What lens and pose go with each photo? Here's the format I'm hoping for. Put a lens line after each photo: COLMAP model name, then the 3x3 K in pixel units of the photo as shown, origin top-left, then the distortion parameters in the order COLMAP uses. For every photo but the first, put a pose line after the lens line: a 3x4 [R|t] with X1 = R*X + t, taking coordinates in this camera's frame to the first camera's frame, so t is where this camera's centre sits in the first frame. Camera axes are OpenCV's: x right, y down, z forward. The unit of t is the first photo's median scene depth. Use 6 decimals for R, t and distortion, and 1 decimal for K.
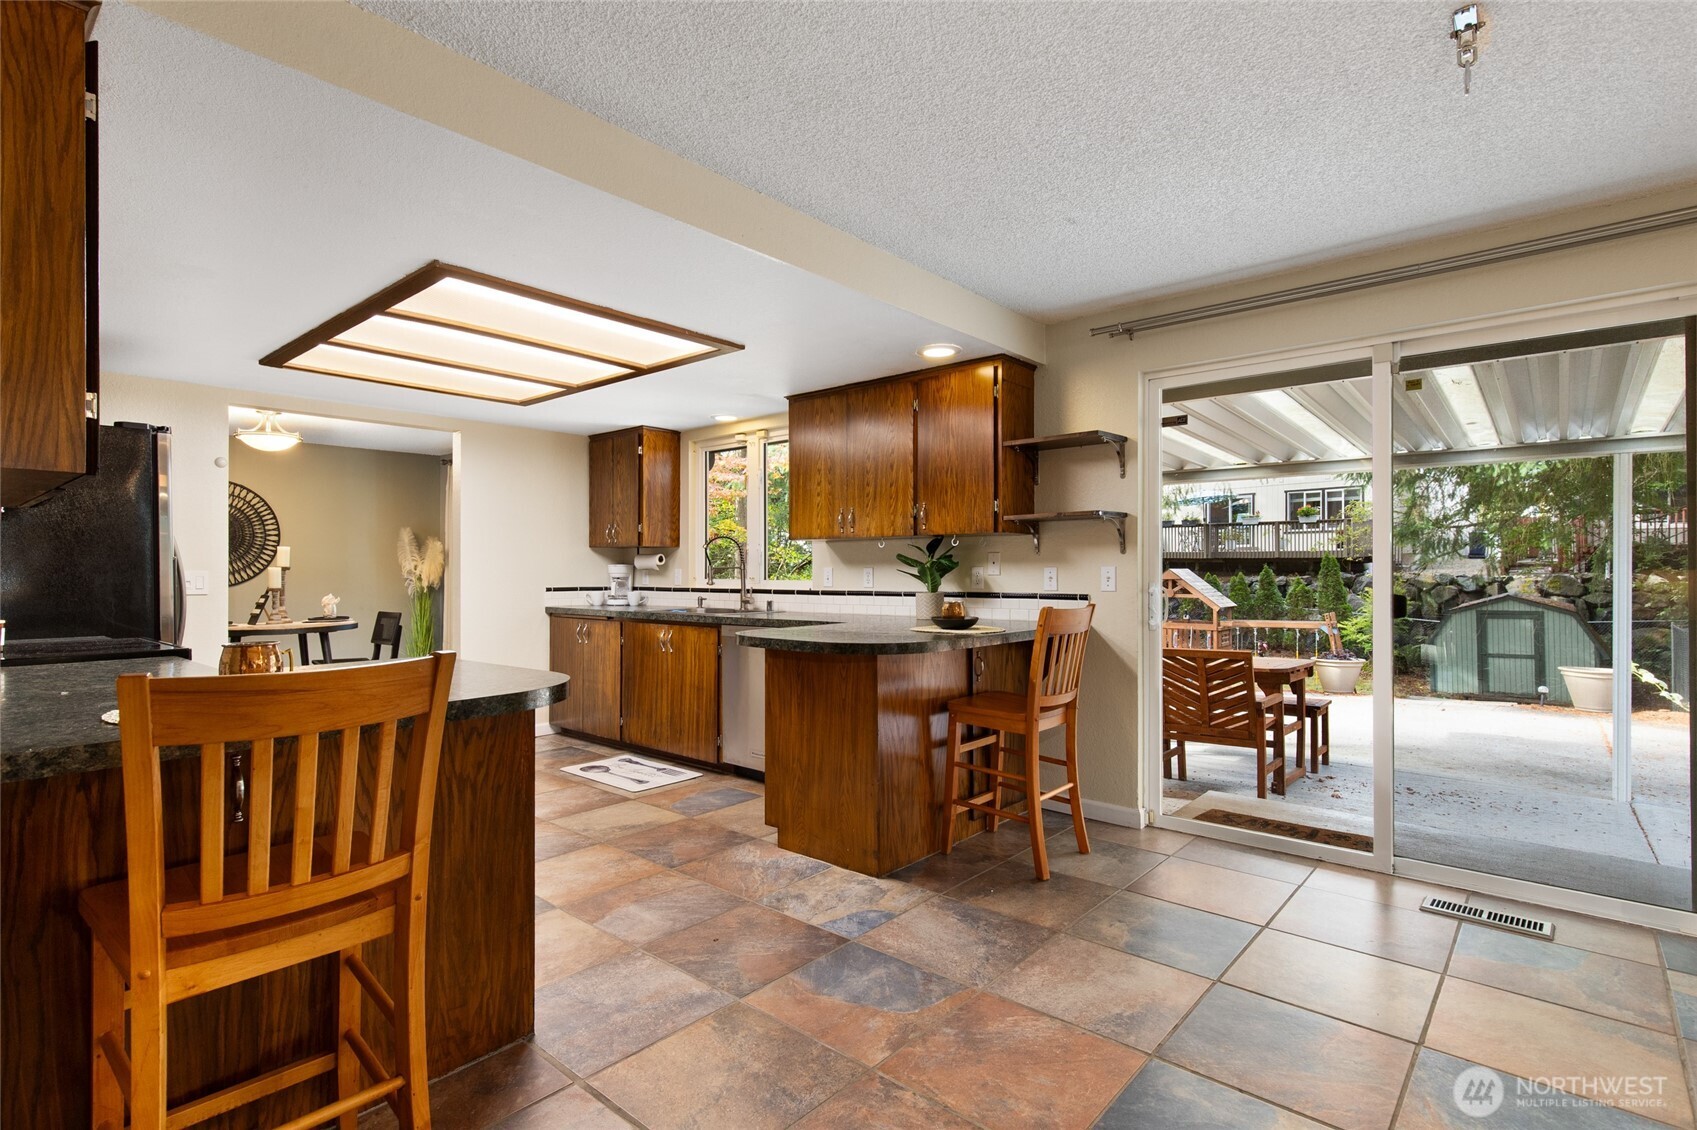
lens RADIAL K [[815.7, 0, 853.1], [0, 815.7, 547.5], [0, 0, 1]] dist [0.010394, 0.000251]
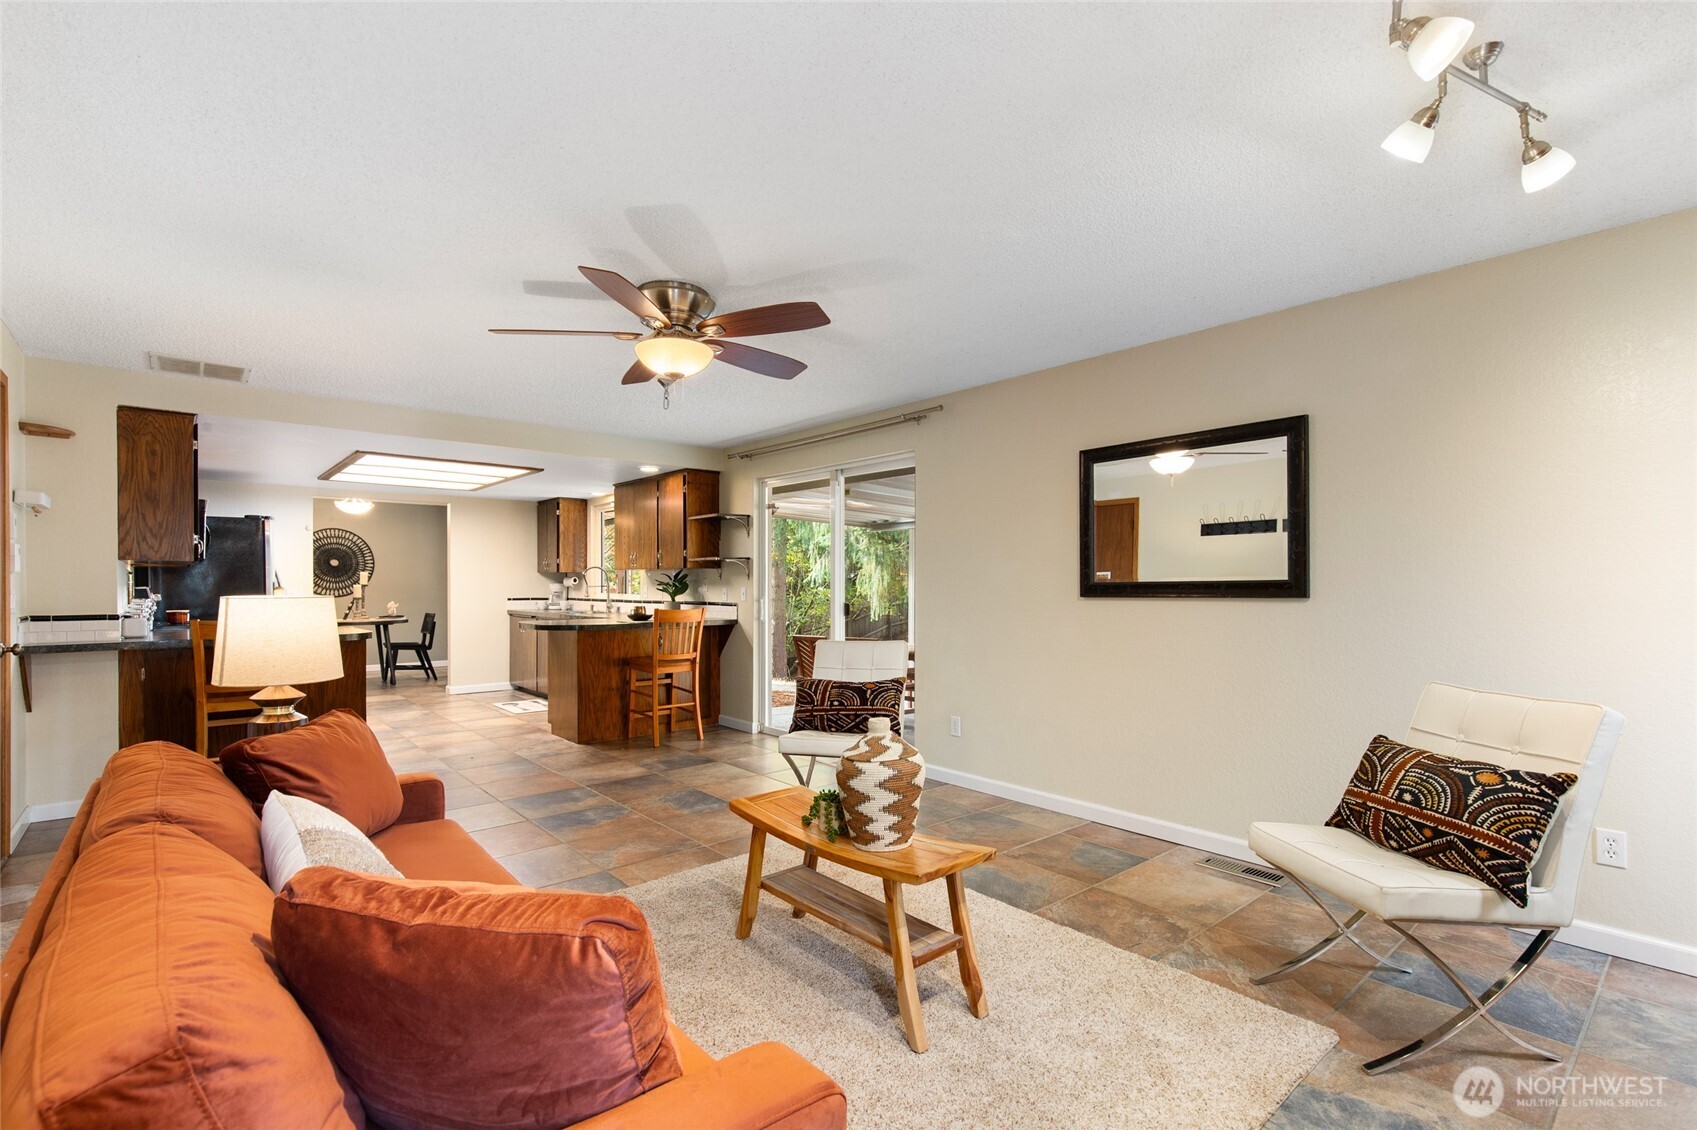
lens RADIAL K [[761.6, 0, 847.4], [0, 761.6, 575.3], [0, 0, 1]] dist [0.003265, 0.000138]
pose [[0.990978, 0.001004, -0.134023, 0.687658], [0.001202, 0.999865, 0.016380, -0.027386], [0.134021, -0.016393, 0.990843, -0.556020]]
